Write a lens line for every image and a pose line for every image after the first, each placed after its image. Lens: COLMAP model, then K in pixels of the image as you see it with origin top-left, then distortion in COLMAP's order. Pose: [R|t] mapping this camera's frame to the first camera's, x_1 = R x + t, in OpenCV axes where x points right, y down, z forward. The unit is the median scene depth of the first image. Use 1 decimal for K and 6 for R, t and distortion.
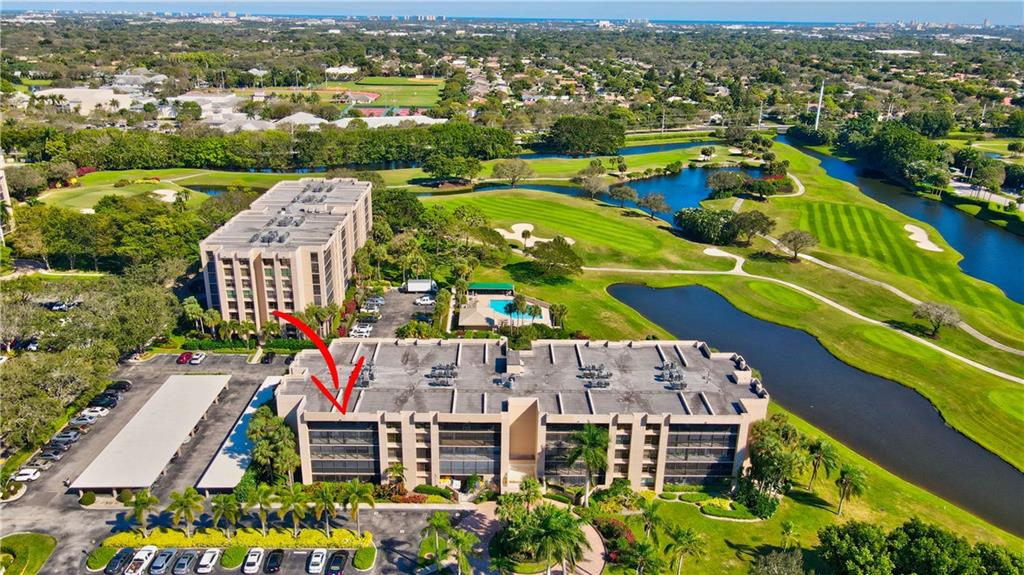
lens RADIAL K [[745.7, 0, 512.0], [0, 745.7, 287.5], [0, 0, 1]] dist [0.034743, 0.001697]
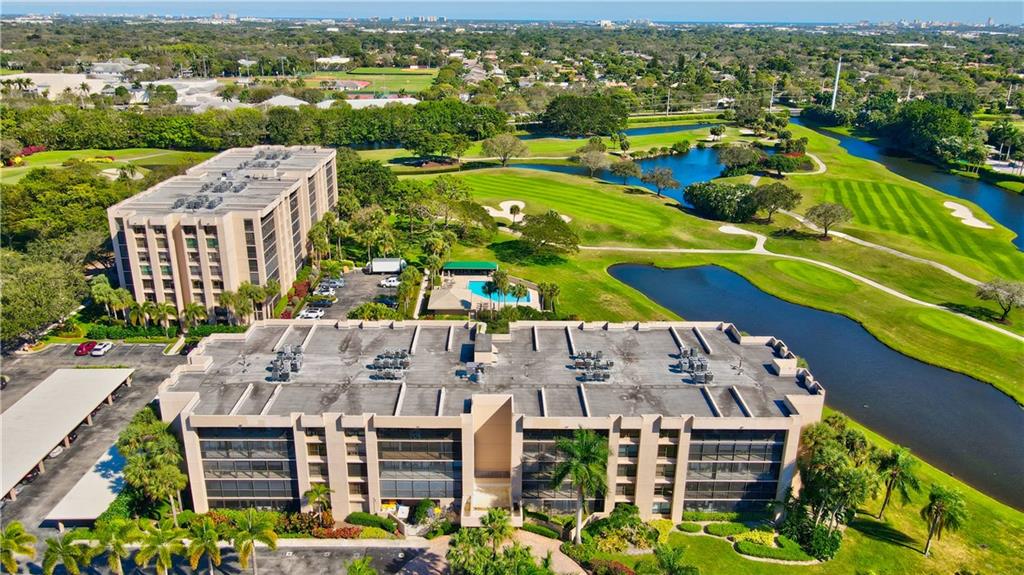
lens RADIAL K [[745.7, 0, 512.0], [0, 745.7, 287.5], [0, 0, 1]] dist [0.034743, 0.001697]
pose [[0.999990, -0.003177, -0.003152, 0.020891], [0.003168, 0.999991, -0.002769, 0.024978], [0.003160, 0.002759, 0.999991, 0.148057]]
